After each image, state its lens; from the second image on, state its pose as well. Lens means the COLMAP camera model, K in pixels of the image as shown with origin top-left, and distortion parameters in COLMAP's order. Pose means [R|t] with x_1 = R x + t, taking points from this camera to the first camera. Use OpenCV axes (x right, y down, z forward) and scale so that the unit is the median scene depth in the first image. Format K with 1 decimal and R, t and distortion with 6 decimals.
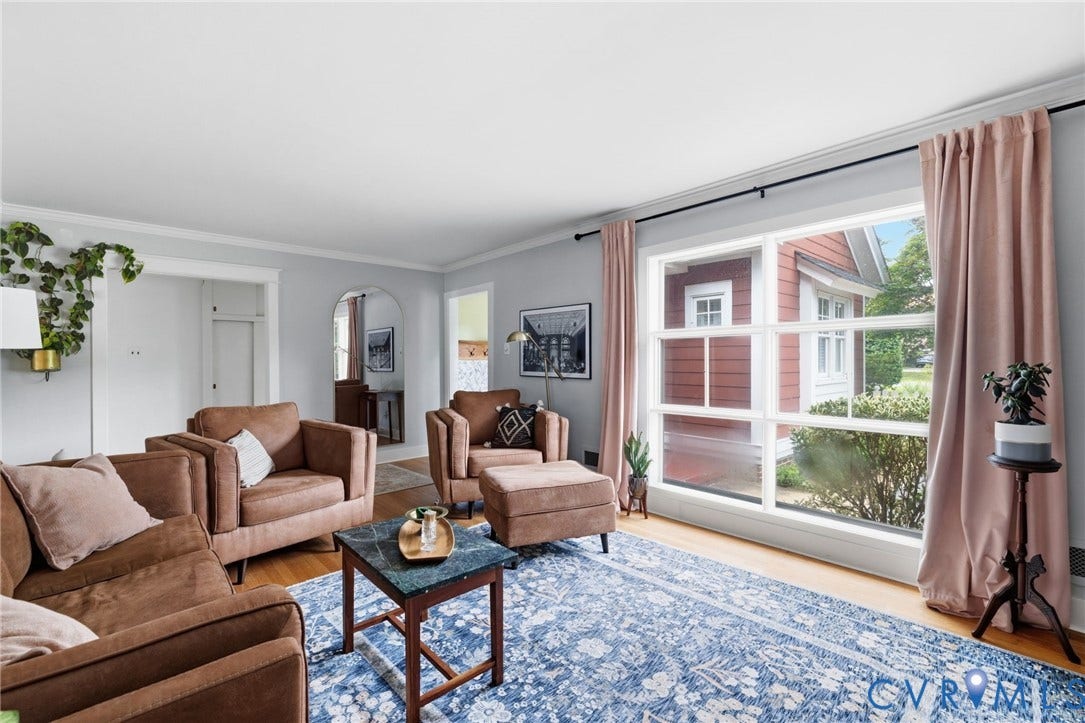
lens RADIAL K [[471.5, 0, 539.9], [0, 471.5, 358.4], [0, 0, 1]] dist [-0.000711, 0.000695]
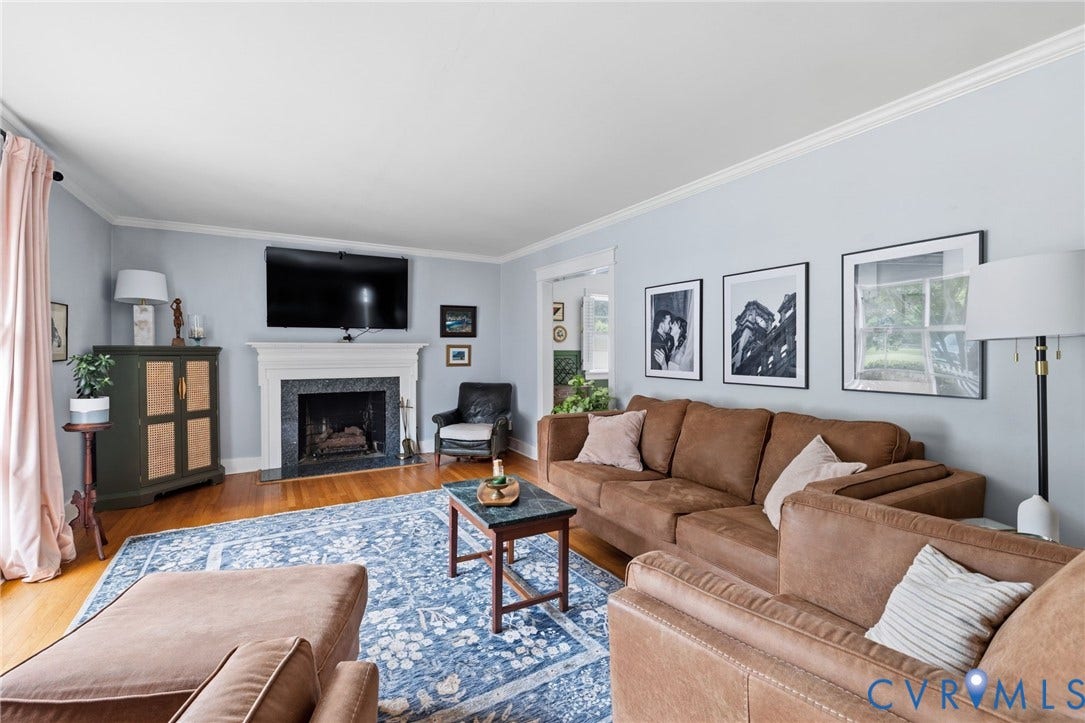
lens RADIAL K [[471.5, 0, 540.5], [0, 471.5, 355.7], [0, 0, 1]] dist [-0.000711, 0.000695]
pose [[-0.976699, -0.001533, 0.214609, -0.443942], [0.000674, 0.999948, 0.010213, -0.001567], [-0.214613, 0.010120, -0.976647, 1.575978]]
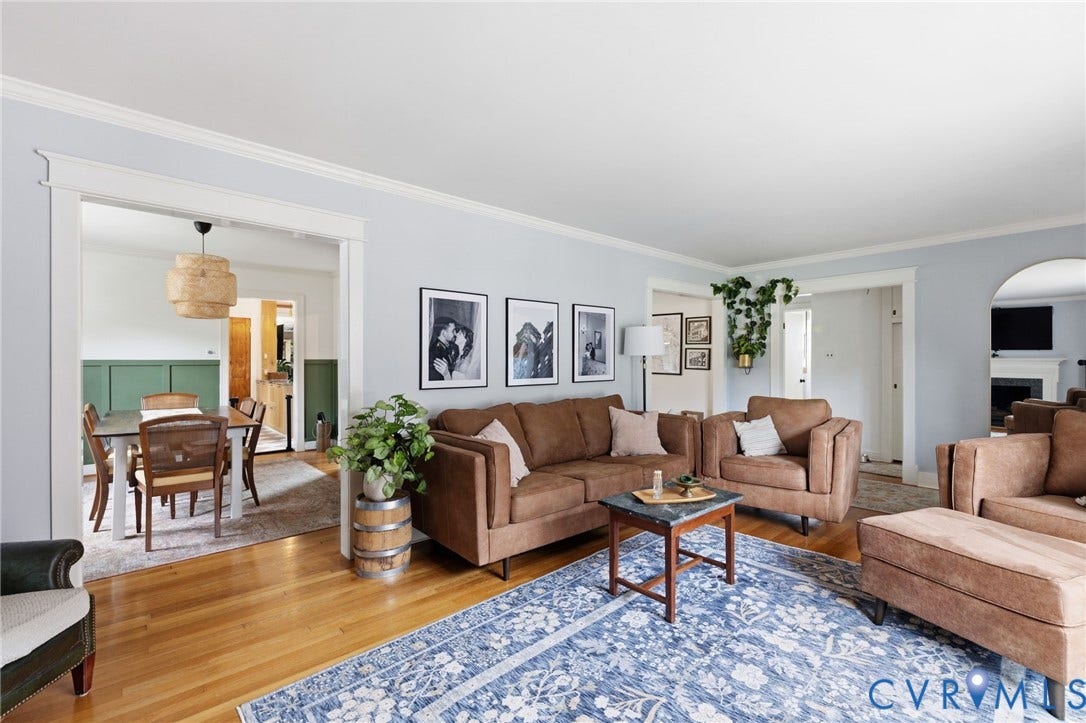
lens RADIAL K [[472.0, 0, 537.9], [0, 472.0, 361.0], [0, 0, 1]] dist [-0.000711, 0.000695]
pose [[-0.018564, 0.005545, -0.999812, 0.780556], [-0.000005, 0.999985, 0.005546, -0.005679], [0.999828, 0.000108, -0.018563, 0.451682]]
